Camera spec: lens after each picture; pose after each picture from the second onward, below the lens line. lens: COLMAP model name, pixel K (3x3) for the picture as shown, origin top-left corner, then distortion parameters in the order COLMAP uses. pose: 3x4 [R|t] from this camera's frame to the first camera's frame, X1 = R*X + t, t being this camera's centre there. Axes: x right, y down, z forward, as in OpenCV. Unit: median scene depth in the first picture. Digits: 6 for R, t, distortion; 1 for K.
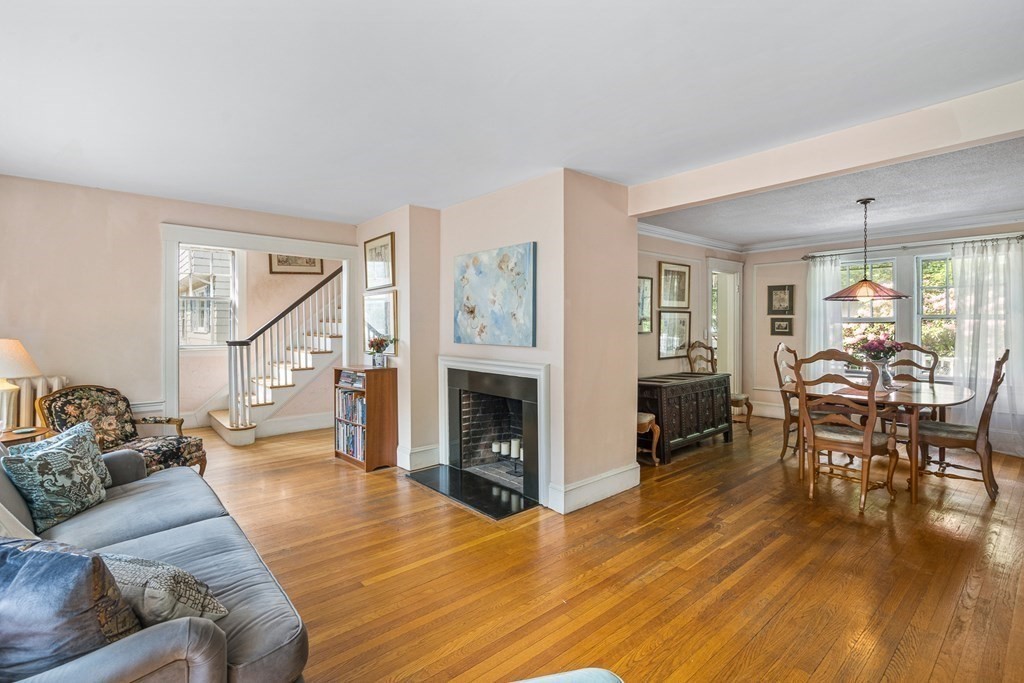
lens RADIAL K [[481.7, 0, 506.3], [0, 481.7, 323.8], [0, 0, 1]] dist [0.000262, 0.000364]
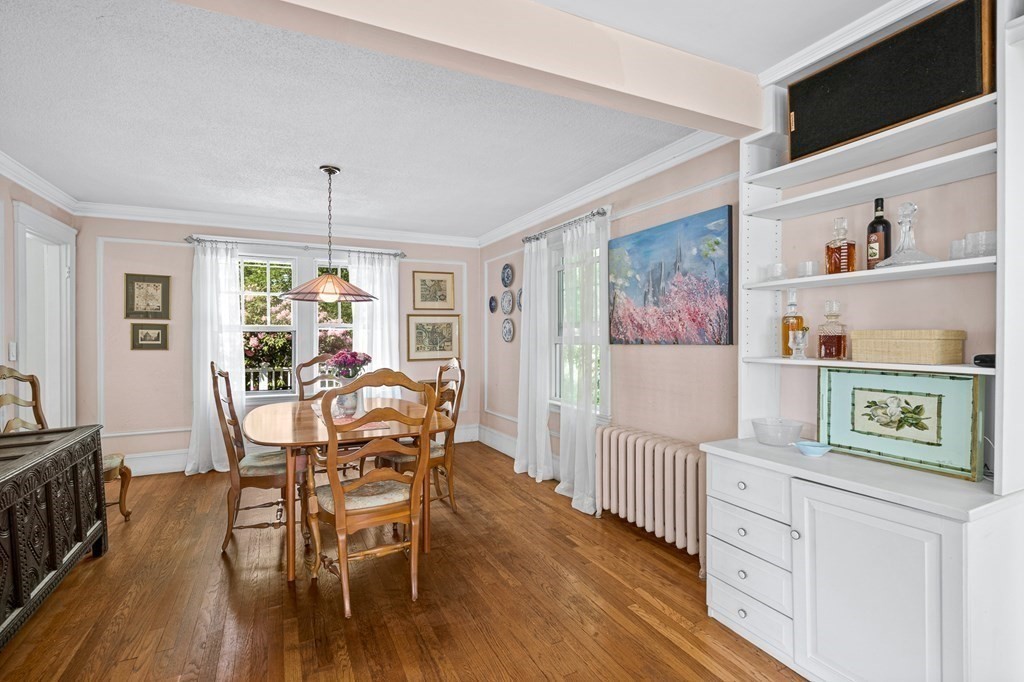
lens RADIAL K [[477.4, 0, 508.2], [0, 477.4, 339.1], [0, 0, 1]] dist [-0.000697, 0.000405]
pose [[0.249814, -0.002972, 0.968289, 0.082763], [-0.001661, 0.999993, 0.003498, 0.008942], [-0.968292, -0.002483, 0.249808, 0.529962]]
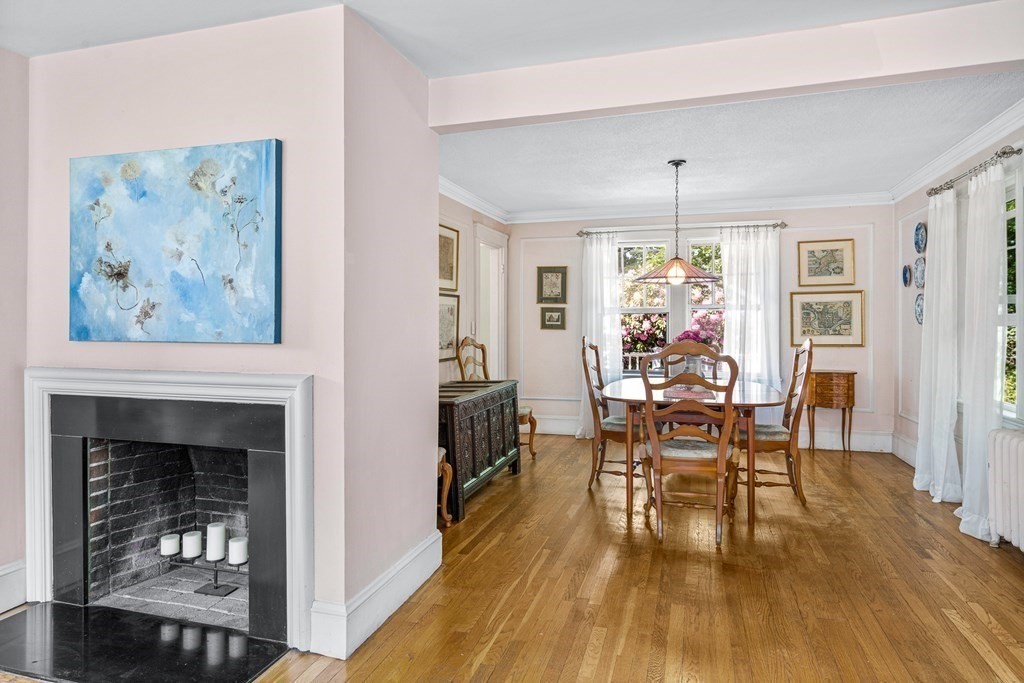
lens RADIAL K [[630.8, 0, 508.5], [0, 630.8, 321.5], [0, 0, 1]] dist [0.003579, 0.000897]
pose [[0.841503, 0.004257, 0.540236, -0.080332], [-0.003851, 0.999991, -0.001882, 0.020148], [-0.540239, -0.000496, 0.841511, 0.242845]]
